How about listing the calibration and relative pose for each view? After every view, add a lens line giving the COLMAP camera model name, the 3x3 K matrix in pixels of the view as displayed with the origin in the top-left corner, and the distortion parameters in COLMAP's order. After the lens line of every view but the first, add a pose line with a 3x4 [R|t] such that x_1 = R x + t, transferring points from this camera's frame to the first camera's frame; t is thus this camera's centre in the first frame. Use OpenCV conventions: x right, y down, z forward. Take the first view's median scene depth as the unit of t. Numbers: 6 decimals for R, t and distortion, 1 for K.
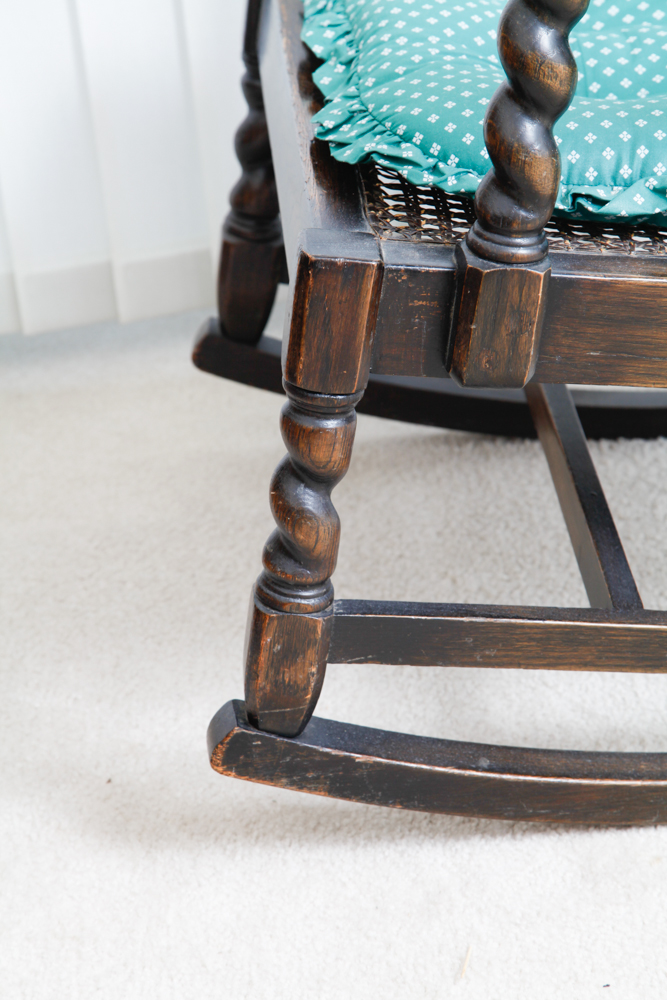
lens RADIAL K [[2655.6, 0, 333.5], [0, 2655.6, 500.0], [0, 0, 1]] dist [0.468016, 0.139500]
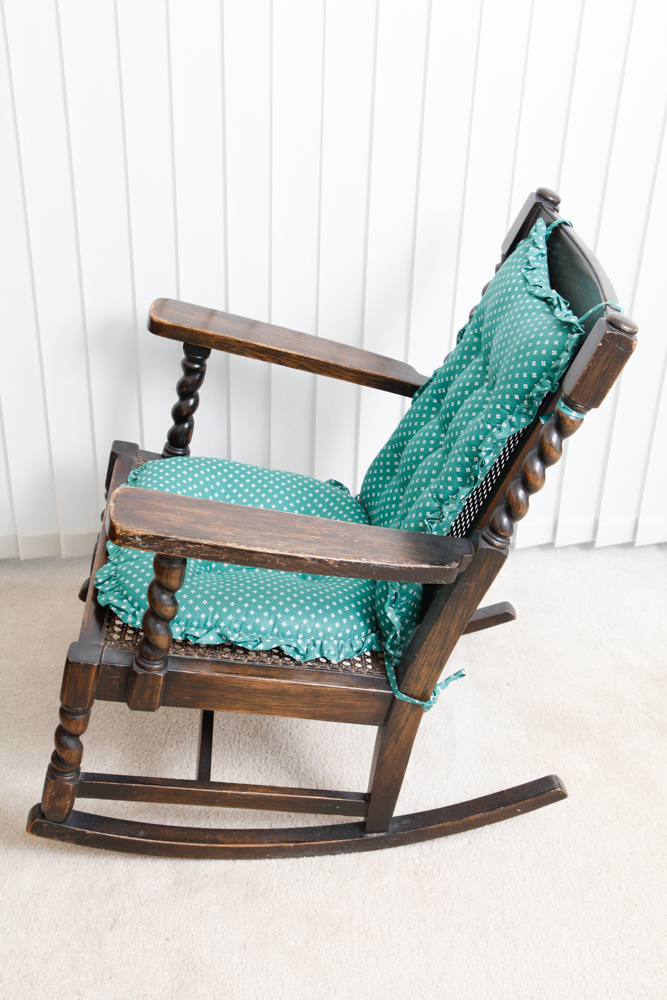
lens RADIAL K [[1275.5, 0, 331.8], [0, 1275.5, 500.5], [0, 0, 1]] dist [0.097456, -0.000923]
pose [[0.993898, 0.105246, 0.033009, 0.167929], [-0.107346, 0.991748, 0.070096, -0.326632], [-0.025359, -0.073212, 0.996994, -0.183383]]
